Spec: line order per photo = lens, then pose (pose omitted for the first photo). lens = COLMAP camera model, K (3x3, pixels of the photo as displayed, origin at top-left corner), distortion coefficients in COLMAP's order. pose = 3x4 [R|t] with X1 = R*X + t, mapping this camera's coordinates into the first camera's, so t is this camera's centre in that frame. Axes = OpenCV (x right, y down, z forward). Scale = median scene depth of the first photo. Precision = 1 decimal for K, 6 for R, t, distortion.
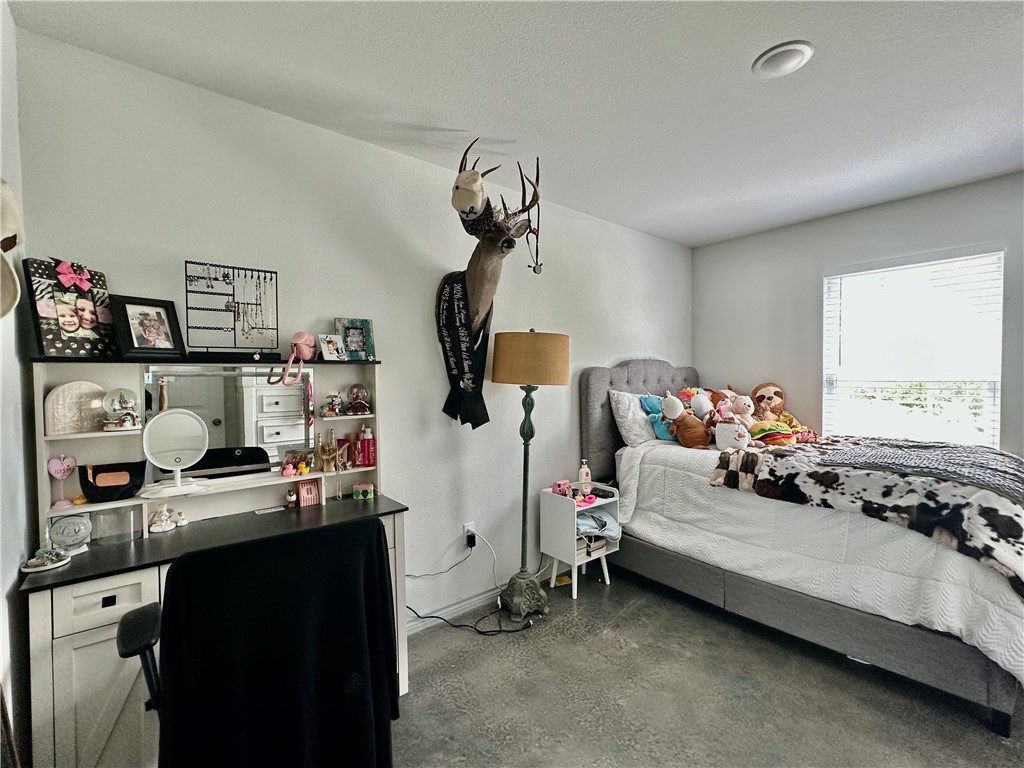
lens RADIAL K [[448.5, 0, 514.3], [0, 448.5, 381.6], [0, 0, 1]] dist [-0.004446, 0.001538]
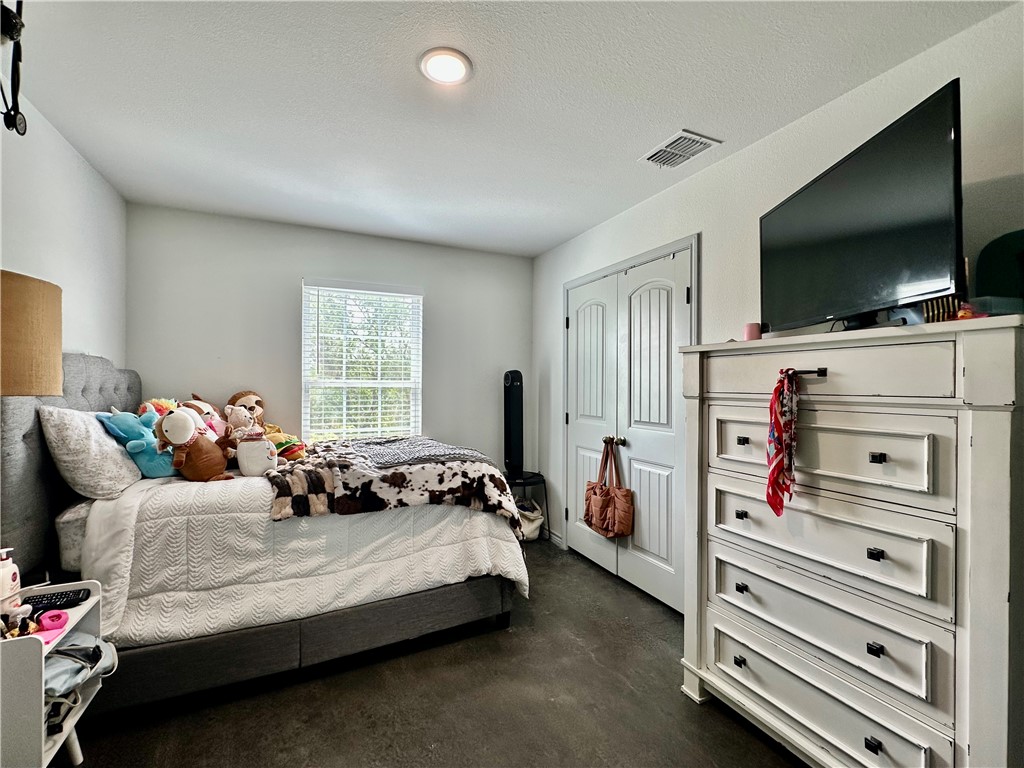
lens RADIAL K [[448.5, 0, 513.5], [0, 448.5, 388.1], [0, 0, 1]] dist [-0.004446, 0.001538]
pose [[0.247561, -0.001678, 0.968871, -0.236477], [0.012712, 0.999918, -0.001517, 0.007596], [-0.968789, 0.012692, 0.247562, 0.447439]]
